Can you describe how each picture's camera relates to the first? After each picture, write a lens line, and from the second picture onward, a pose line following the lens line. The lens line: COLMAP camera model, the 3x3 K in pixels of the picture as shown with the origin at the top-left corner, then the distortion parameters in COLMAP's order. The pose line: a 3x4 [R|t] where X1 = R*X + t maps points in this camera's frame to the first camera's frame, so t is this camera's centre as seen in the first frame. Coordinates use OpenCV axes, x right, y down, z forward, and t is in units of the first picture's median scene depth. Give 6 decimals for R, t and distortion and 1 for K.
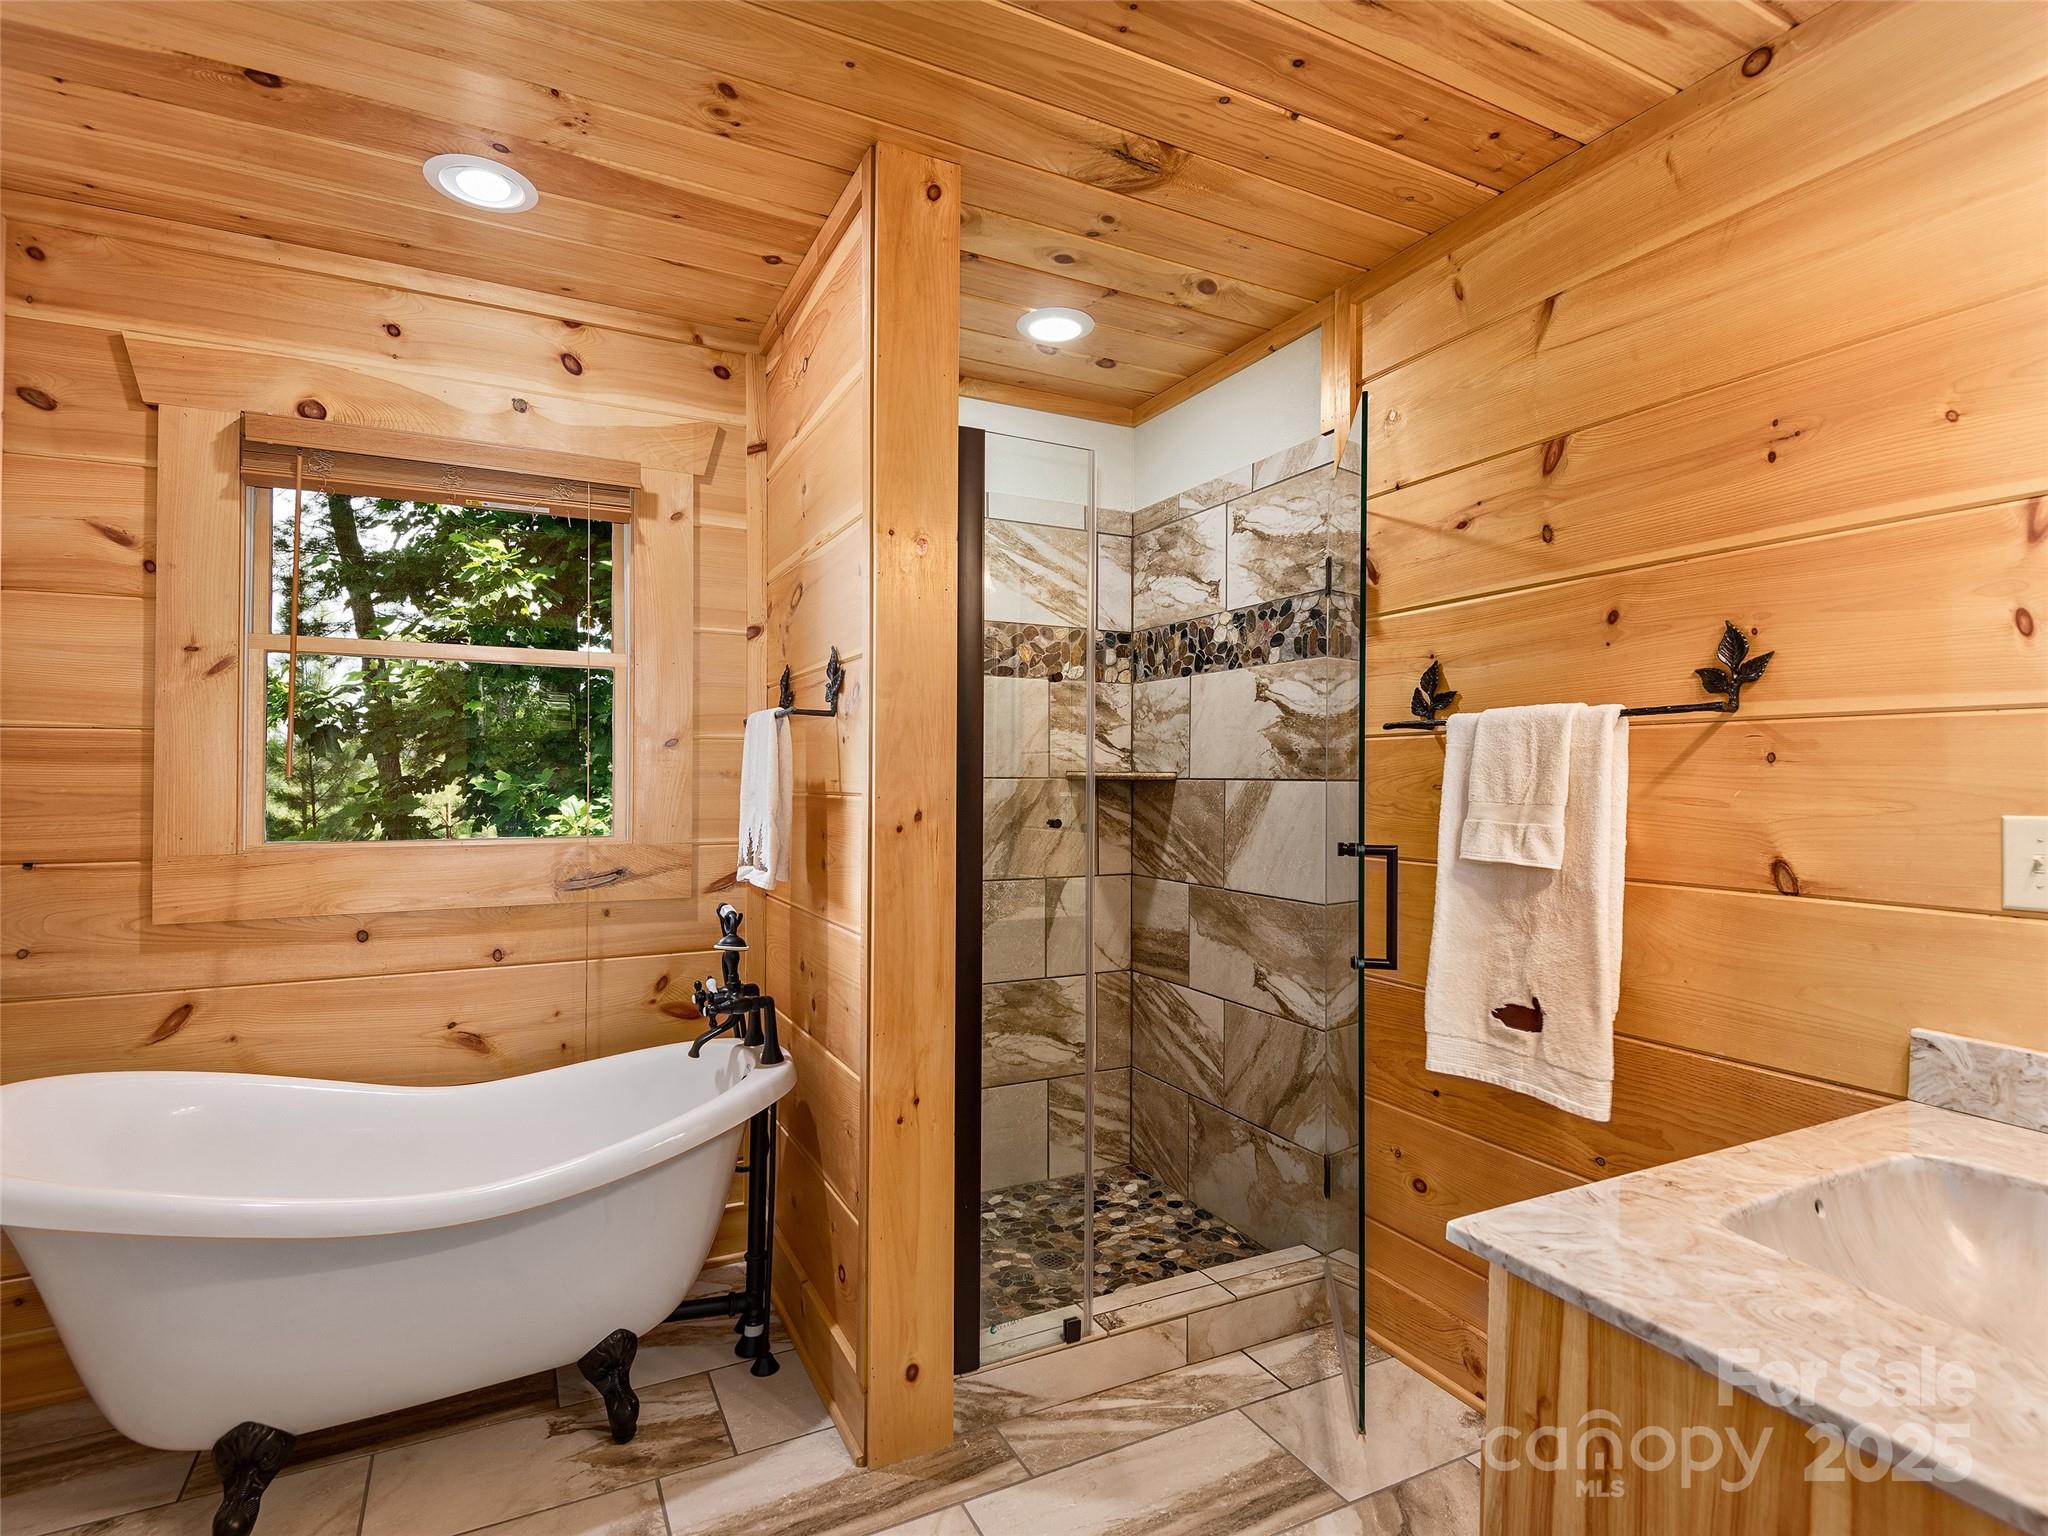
lens RADIAL K [[1036.3, 0, 1024.0], [0, 1036.3, 768.0], [0, 0, 1]] dist [0.023257, -0.016131]
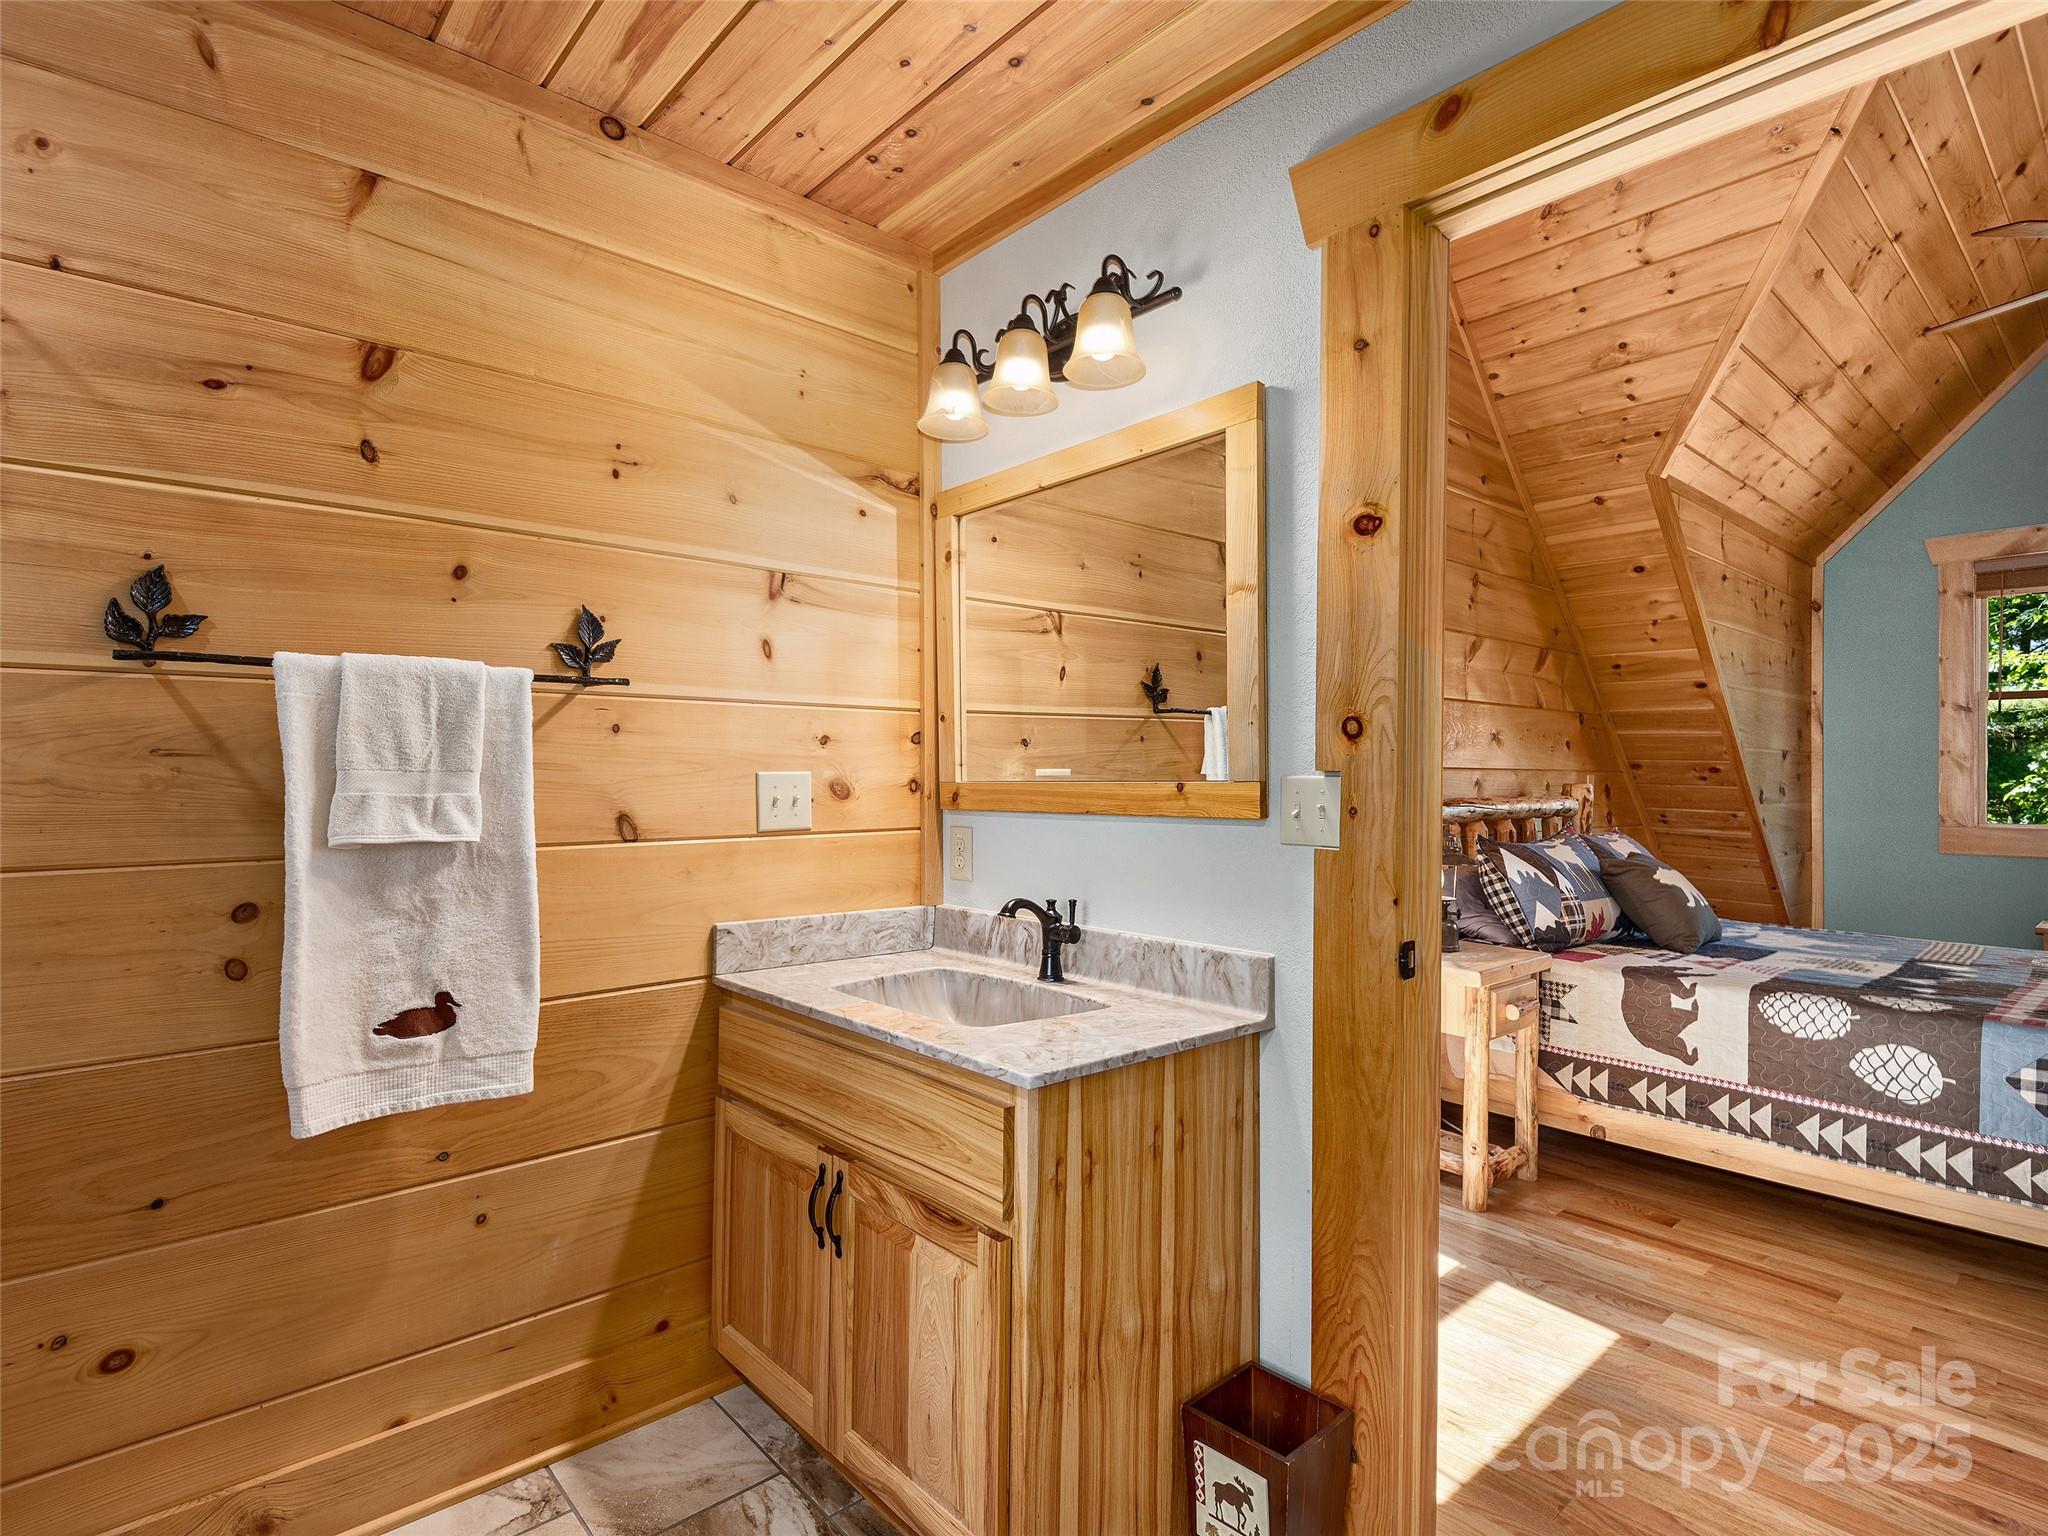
lens RADIAL K [[1036.3, 0, 1024.0], [0, 1036.3, 768.0], [0, 0, 1]] dist [0.023257, -0.016131]
pose [[-0.255625, -0.000292, 0.966776, -0.479408], [-0.008710, 0.999960, -0.002001, 0.029660], [-0.966737, -0.008932, -0.255617, 0.750736]]
